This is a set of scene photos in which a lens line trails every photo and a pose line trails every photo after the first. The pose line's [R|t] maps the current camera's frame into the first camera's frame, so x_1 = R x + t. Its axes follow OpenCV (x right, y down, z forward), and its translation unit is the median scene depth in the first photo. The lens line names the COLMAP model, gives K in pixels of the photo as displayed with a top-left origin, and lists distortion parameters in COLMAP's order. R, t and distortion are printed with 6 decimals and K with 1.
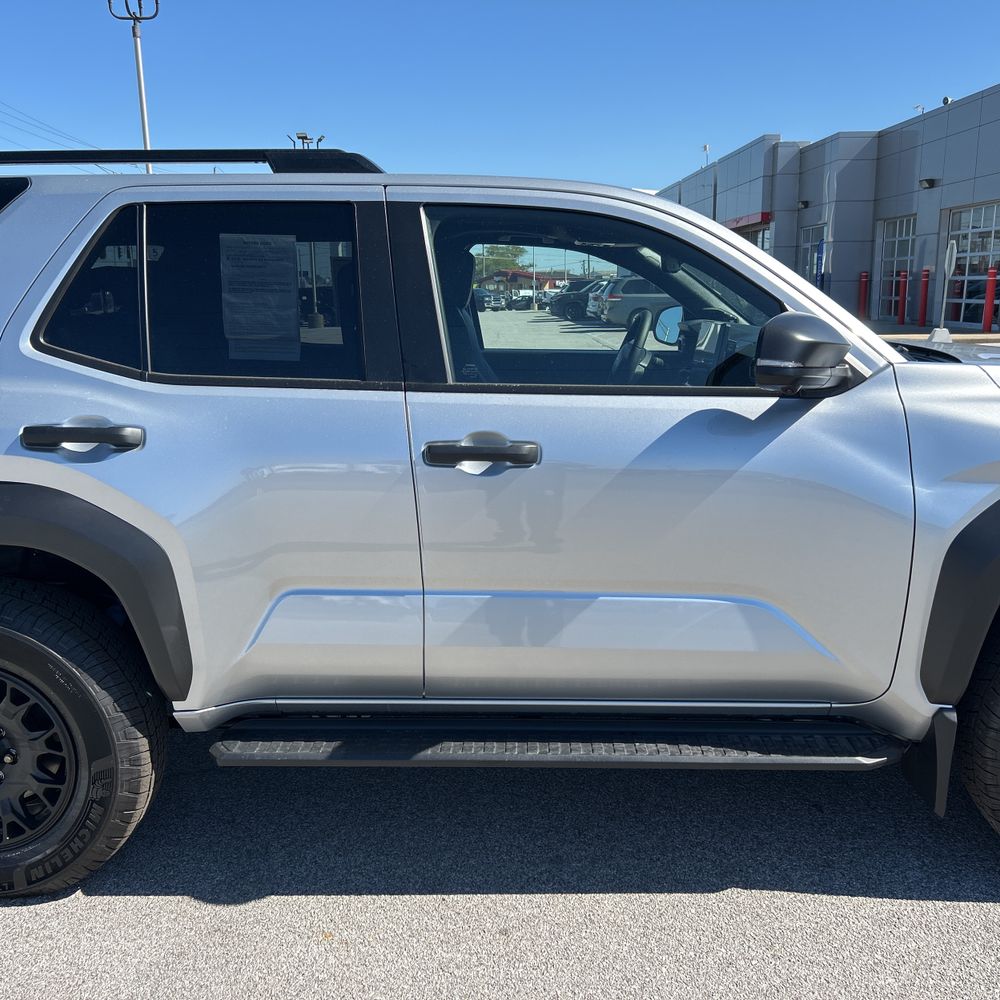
lens RADIAL K [[1018.8, 0, 500.4], [0, 1018.8, 504.6], [0, 0, 1]] dist [0.019007, -0.000114]
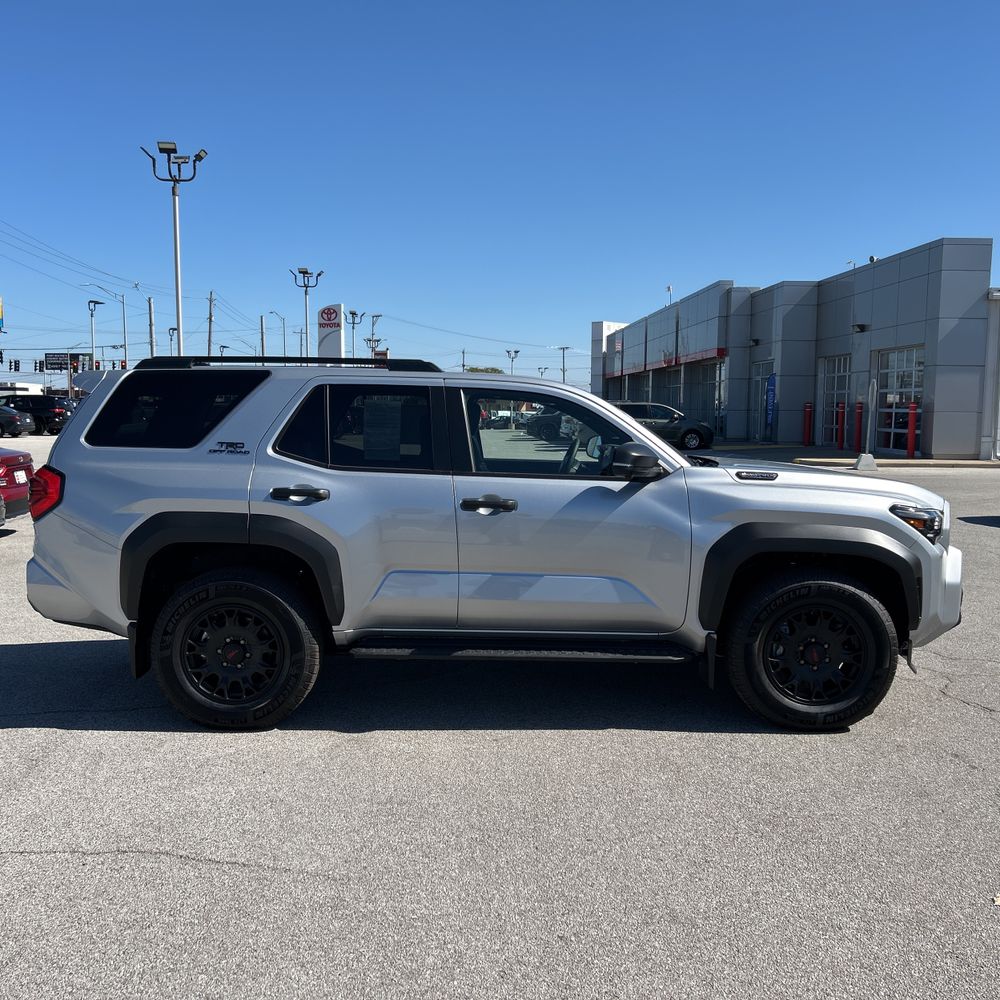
lens RADIAL K [[1006.4, 0, 496.5], [0, 1006.4, 484.4], [0, 0, 1]] dist [0.087685, -0.139651]
pose [[0.999663, 0.018038, 0.018681, -0.039060], [-0.015390, 0.990960, -0.133274, 0.173348], [-0.020916, 0.132942, 0.990903, -1.003044]]
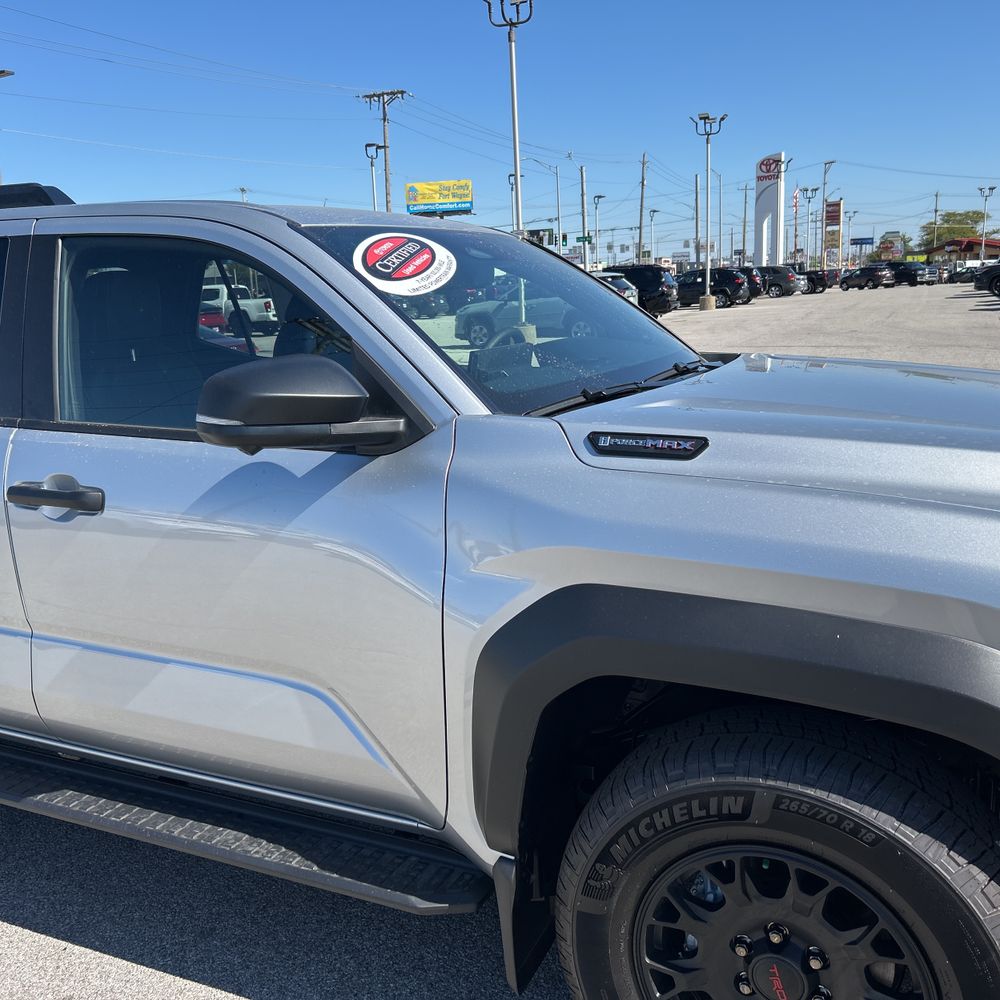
lens RADIAL K [[1006.4, 0, 496.5], [0, 1006.4, 484.4], [0, 0, 1]] dist [0.087685, -0.139651]
pose [[0.914515, 0.053823, -0.400955, 0.692119], [-0.053140, 0.998505, 0.012833, -0.090684], [0.401046, 0.009571, 0.916008, 0.273864]]
